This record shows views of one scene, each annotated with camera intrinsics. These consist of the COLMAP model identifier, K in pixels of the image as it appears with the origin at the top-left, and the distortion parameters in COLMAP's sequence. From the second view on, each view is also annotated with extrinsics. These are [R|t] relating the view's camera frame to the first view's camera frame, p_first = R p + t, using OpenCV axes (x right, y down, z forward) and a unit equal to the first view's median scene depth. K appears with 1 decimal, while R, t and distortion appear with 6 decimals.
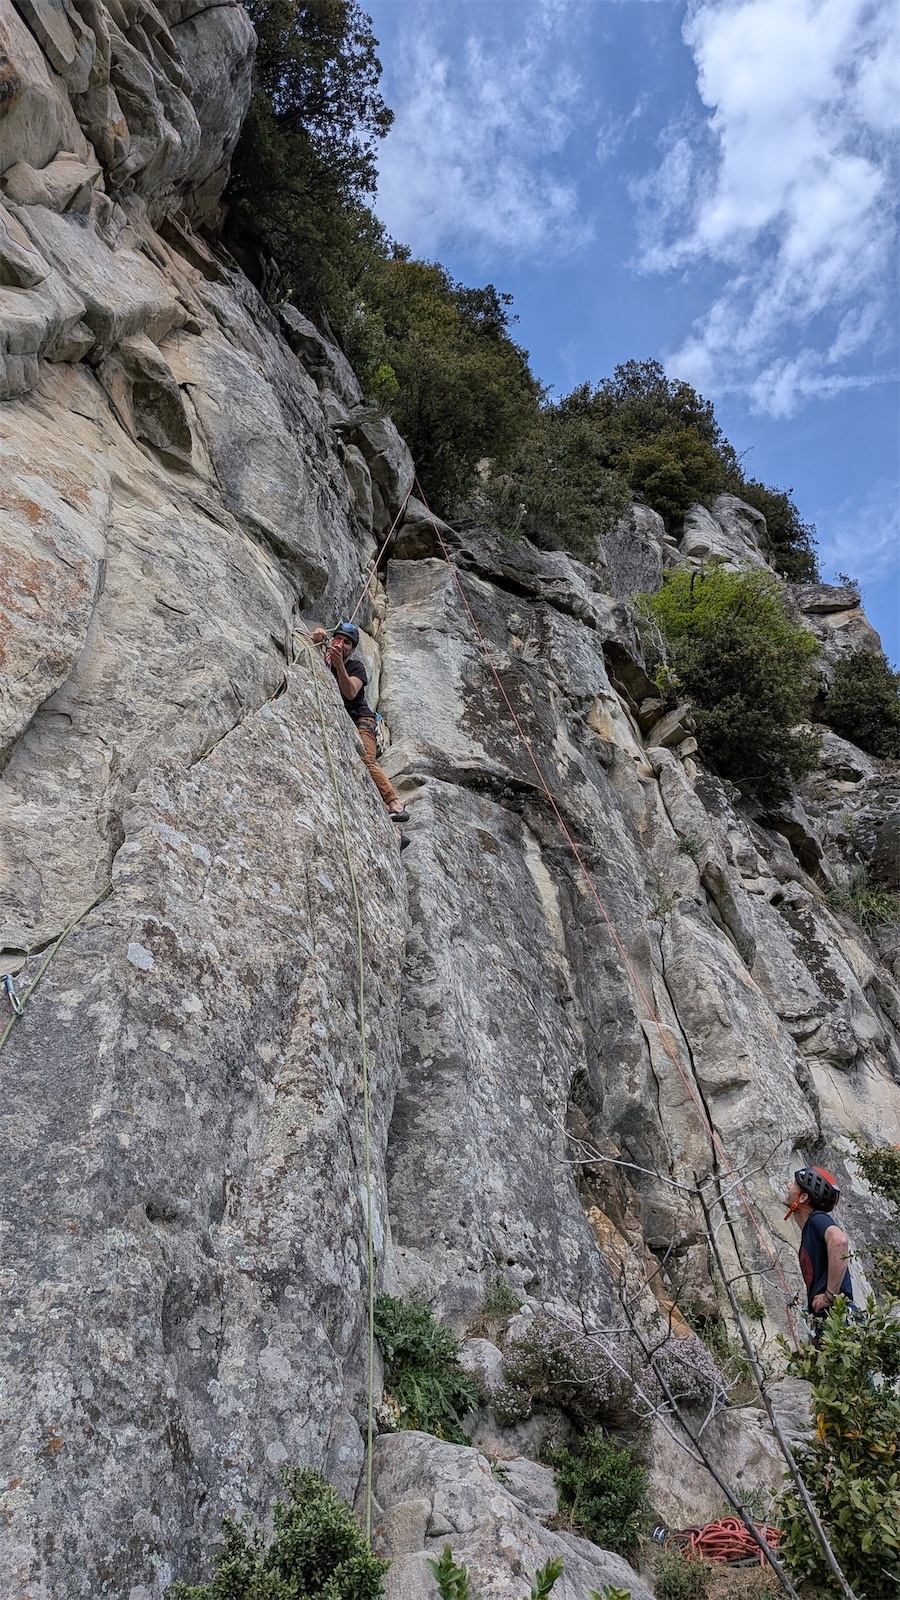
lens RADIAL K [[1235.5, 0, 443.9], [0, 1235.5, 837.5], [0, 0, 1]] dist [0.095171, -0.168356]
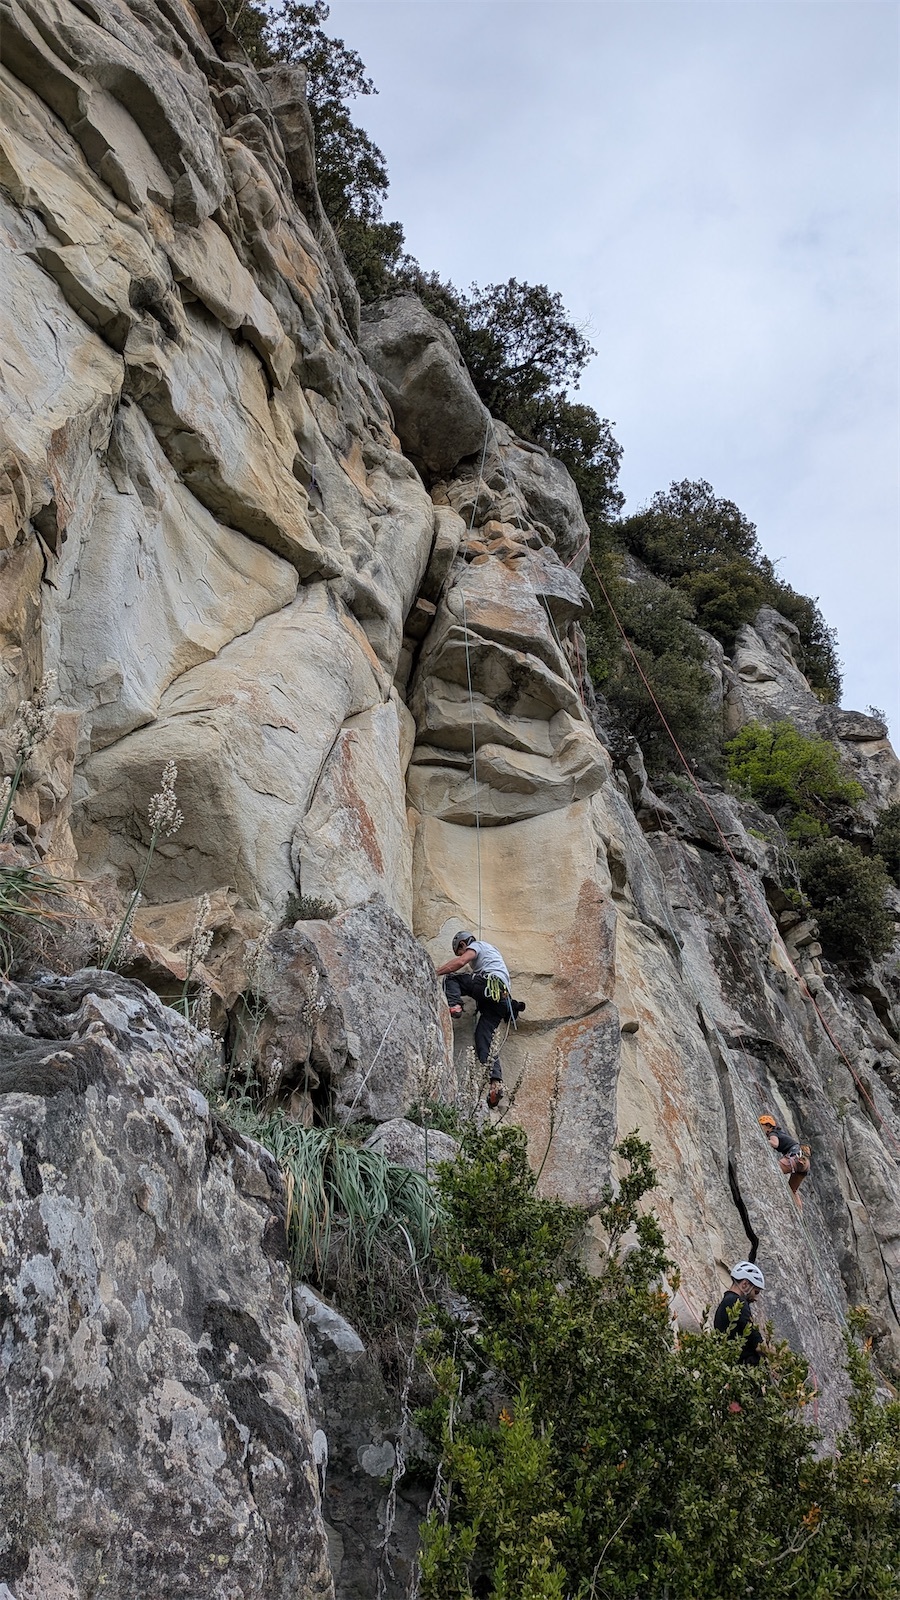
lens RADIAL K [[1235.5, 0, 450.1], [0, 1235.5, 791.2], [0, 0, 1]] dist [0.095171, -0.168356]
pose [[0.998509, 0.041971, 0.034911, -0.344459], [-0.041819, 0.999112, -0.005080, -0.281495], [-0.035093, 0.003613, 0.999378, -0.522334]]
